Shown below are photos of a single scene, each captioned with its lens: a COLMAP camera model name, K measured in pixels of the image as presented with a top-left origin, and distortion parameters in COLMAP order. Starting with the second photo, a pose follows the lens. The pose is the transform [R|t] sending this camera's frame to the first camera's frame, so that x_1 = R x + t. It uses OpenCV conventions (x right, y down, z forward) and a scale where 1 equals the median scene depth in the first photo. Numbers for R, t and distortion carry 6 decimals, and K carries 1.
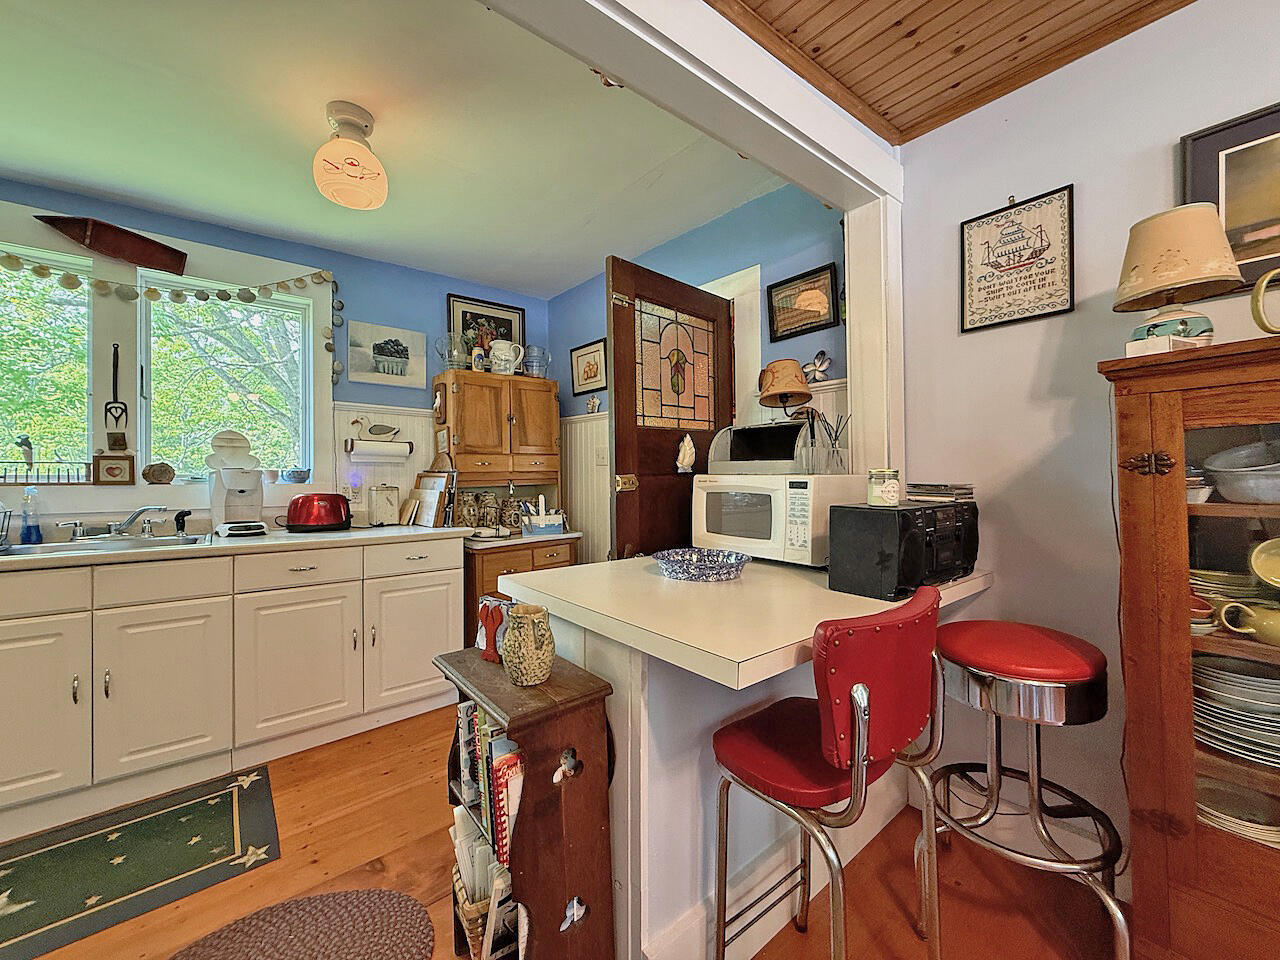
lens RADIAL K [[508.9, 0, 634.7], [0, 508.9, 474.1], [0, 0, 1]] dist [-0.002282, -0.000170]
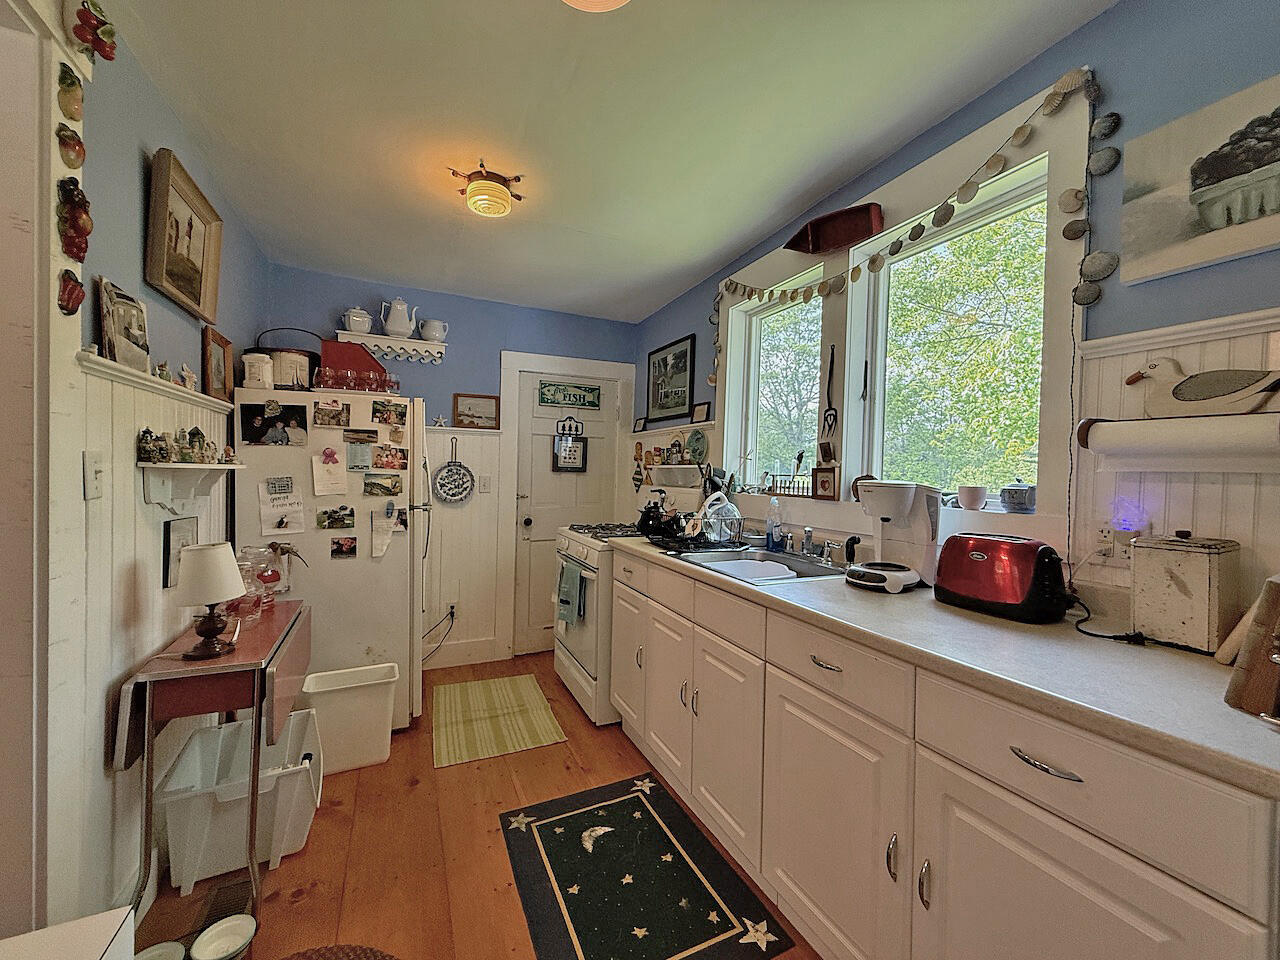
lens RADIAL K [[508.9, 0, 638.1], [0, 508.9, 477.9], [0, 0, 1]] dist [-0.002282, -0.000170]
pose [[-0.251583, 0.003210, -0.967831, -0.048813], [-0.020064, 0.999762, 0.008531, -0.018239], [0.967628, 0.021565, -0.251458, 0.864086]]
